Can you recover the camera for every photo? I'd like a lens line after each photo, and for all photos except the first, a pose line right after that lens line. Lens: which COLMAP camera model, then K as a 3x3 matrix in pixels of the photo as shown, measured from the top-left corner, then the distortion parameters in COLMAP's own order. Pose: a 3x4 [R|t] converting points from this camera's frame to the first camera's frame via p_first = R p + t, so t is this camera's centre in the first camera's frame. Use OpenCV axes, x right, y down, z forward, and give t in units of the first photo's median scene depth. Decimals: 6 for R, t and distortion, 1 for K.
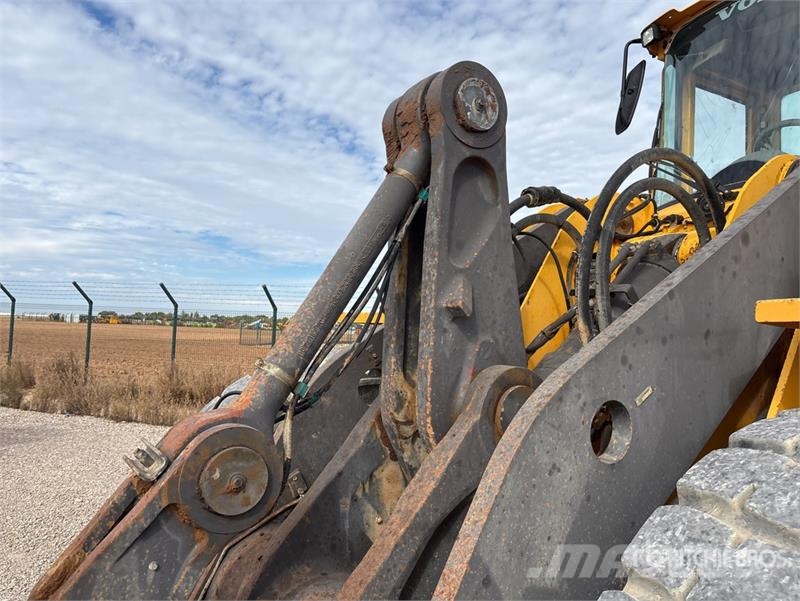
lens RADIAL K [[605.8, 0, 397.4], [0, 605.8, 301.2], [0, 0, 1]] dist [0.061910, -0.072248]
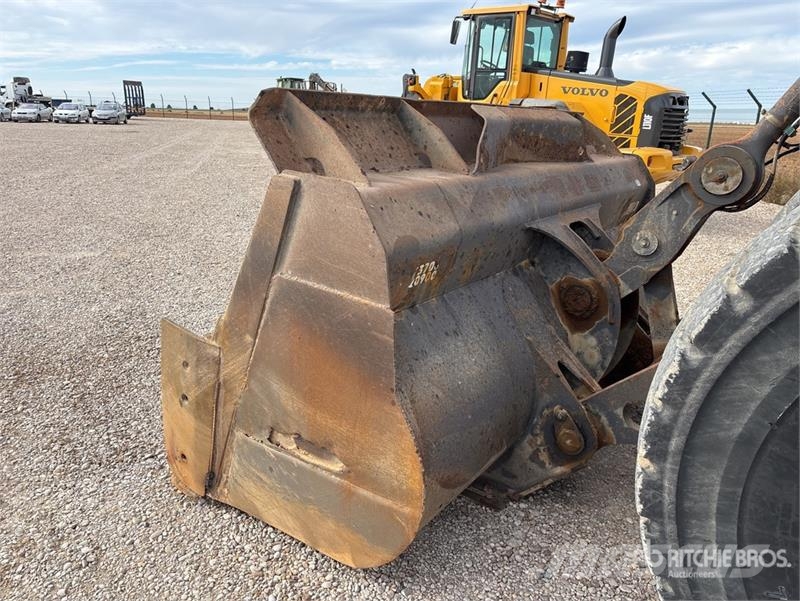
lens RADIAL K [[605.7, 0, 406.4], [0, 605.7, 310.6], [0, 0, 1]] dist [0.058405, -0.066370]
pose [[0.392907, 0.253852, -0.883846, 0.828490], [0.031493, 0.956864, 0.288824, 0.091081], [0.919039, -0.141315, 0.367964, -0.455565]]
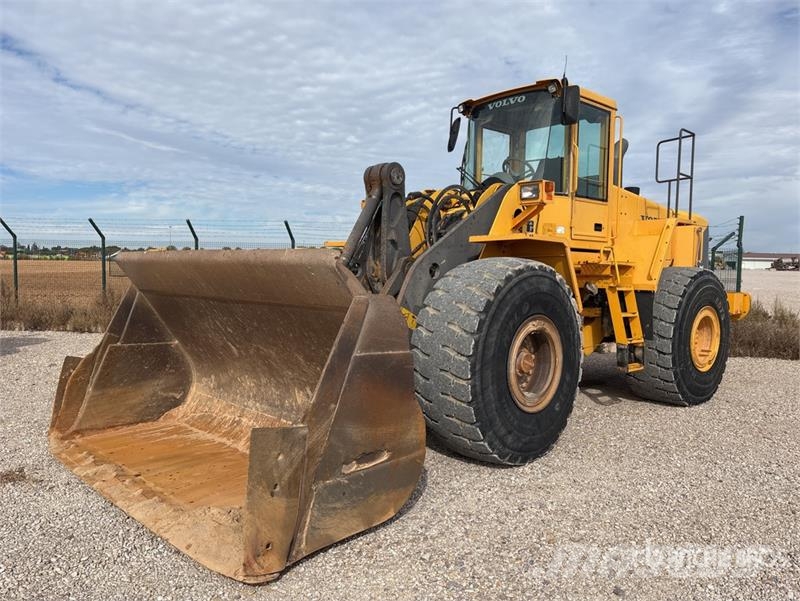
lens RADIAL K [[592.3, 0, 400.0], [0, 592.3, 300.5], [0, 0, 1]] dist [0.090185, -0.095082]
pose [[0.975651, -0.040909, 0.215482, -0.542017], [0.014701, 0.992440, 0.121851, -0.050087], [-0.218837, -0.115716, 0.968876, -2.074740]]
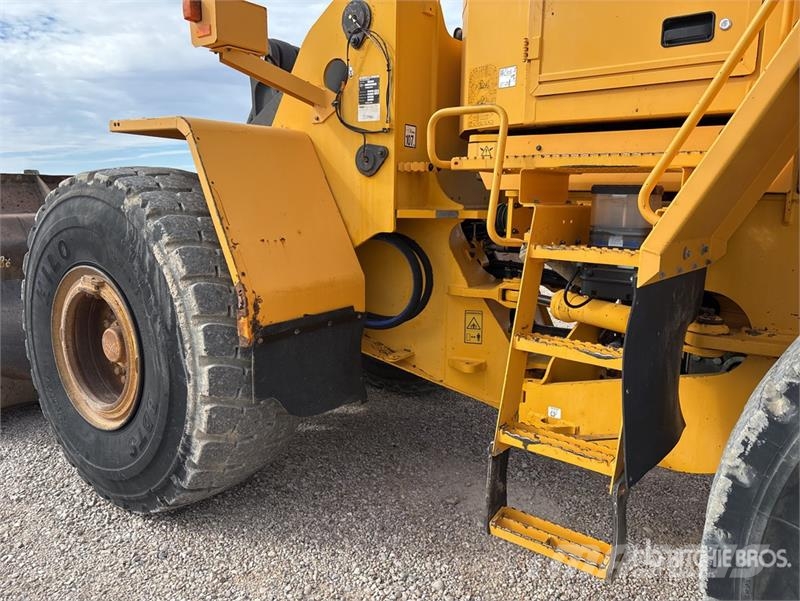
lens RADIAL K [[605.8, 0, 397.4], [0, 605.8, 301.2], [0, 0, 1]] dist [0.061910, -0.072248]
pose [[0.379148, 0.122129, -0.917241, 2.418123], [0.060291, 0.985885, 0.156191, 0.241218], [0.923370, -0.114521, 0.366433, 0.535891]]
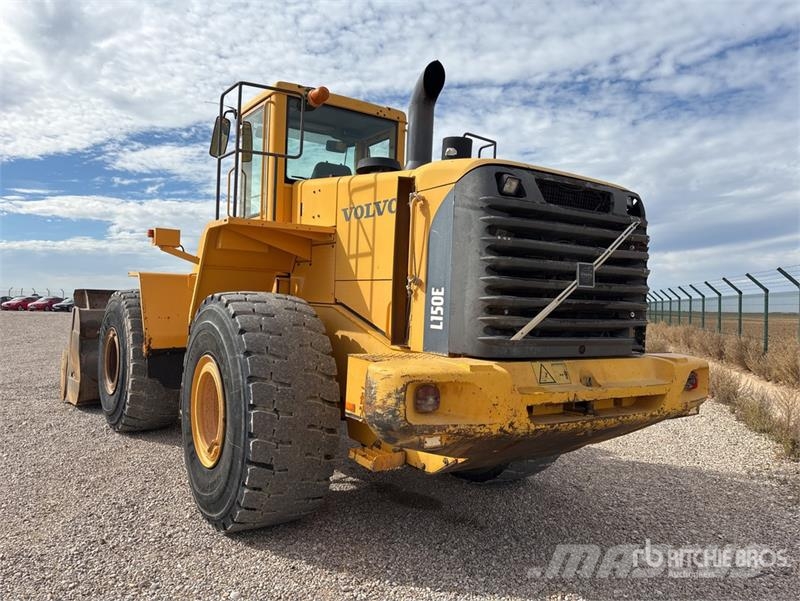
lens RADIAL K [[605.8, 0, 397.4], [0, 605.8, 301.2], [0, 0, 1]] dist [0.061910, -0.072248]
pose [[0.097342, -0.047419, -0.994121, 4.864089], [0.032819, 0.998474, -0.044413, 0.418005], [0.994710, -0.028303, 0.098750, 1.868372]]
